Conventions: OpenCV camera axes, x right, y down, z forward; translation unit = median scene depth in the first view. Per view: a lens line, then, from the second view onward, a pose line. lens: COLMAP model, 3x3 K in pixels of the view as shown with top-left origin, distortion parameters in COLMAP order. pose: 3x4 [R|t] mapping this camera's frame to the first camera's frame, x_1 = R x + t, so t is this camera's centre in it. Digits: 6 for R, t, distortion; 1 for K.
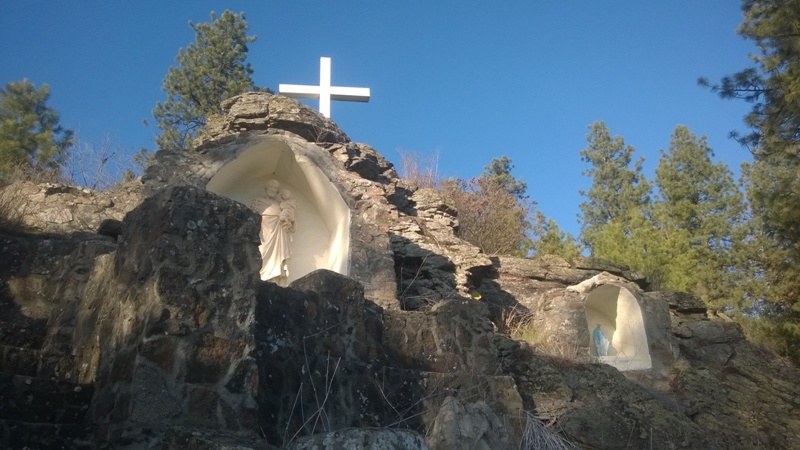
lens RADIAL K [[633.3, 0, 400.8], [0, 633.3, 224.0], [0, 0, 1]] dist [-0.053100, -0.004358]
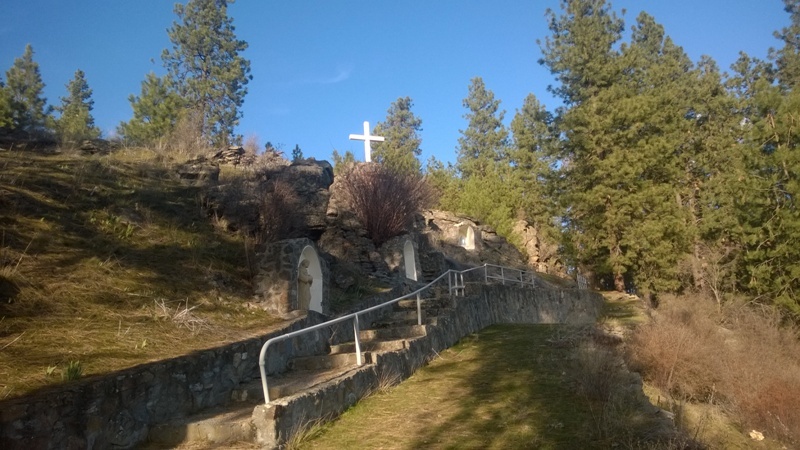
lens RADIAL K [[633.3, 0, 399.7], [0, 633.3, 225.4], [0, 0, 1]] dist [-0.053100, -0.004358]
pose [[0.978949, 0.045946, 0.198868, -0.122822], [-0.080857, 0.981919, 0.171163, -0.079819], [-0.187408, -0.183639, 0.964964, -0.392378]]
